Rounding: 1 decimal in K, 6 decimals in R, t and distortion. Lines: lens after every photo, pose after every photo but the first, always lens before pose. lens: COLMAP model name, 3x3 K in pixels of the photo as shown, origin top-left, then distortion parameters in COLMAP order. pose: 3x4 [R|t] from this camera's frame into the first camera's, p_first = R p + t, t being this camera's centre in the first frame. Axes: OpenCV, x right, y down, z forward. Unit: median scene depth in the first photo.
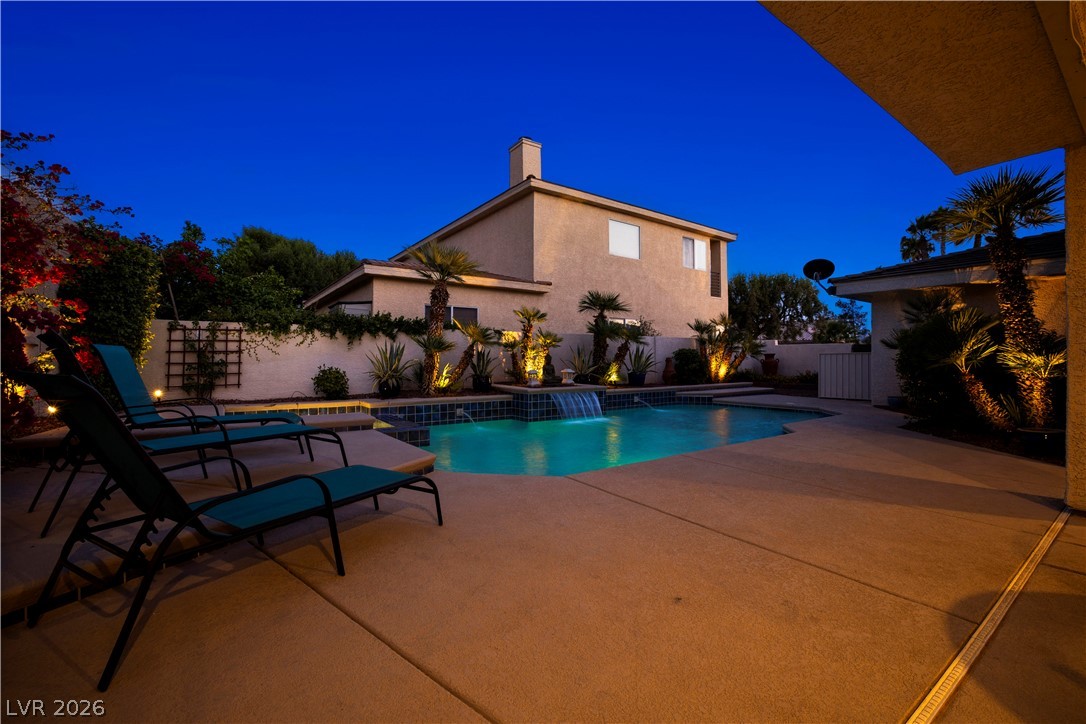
lens RADIAL K [[464.2, 0, 548.4], [0, 464.2, 363.7], [0, 0, 1]] dist [-0.021442, 0.003050]
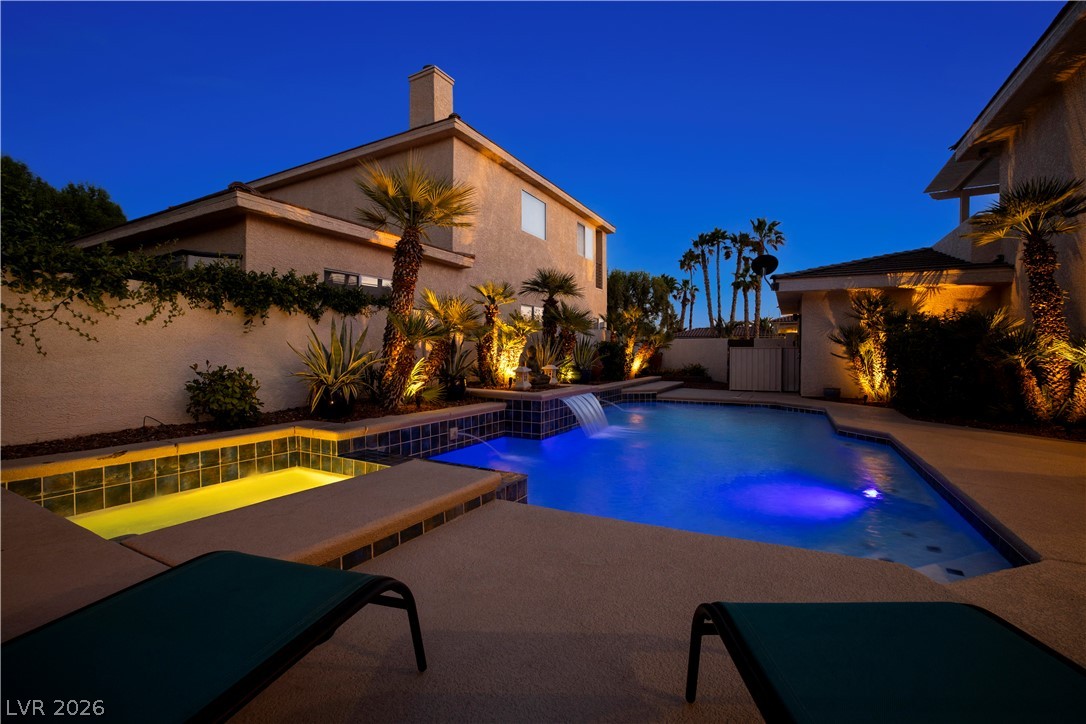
lens RADIAL K [[464.2, 0, 541.4], [0, 464.2, 357.0], [0, 0, 1]] dist [-0.021442, 0.003050]
pose [[0.900491, -0.000079, 0.434875, -0.302476], [-0.000608, 0.999999, 0.001441, -0.003058], [-0.434874, -0.001562, 0.900490, 0.302014]]
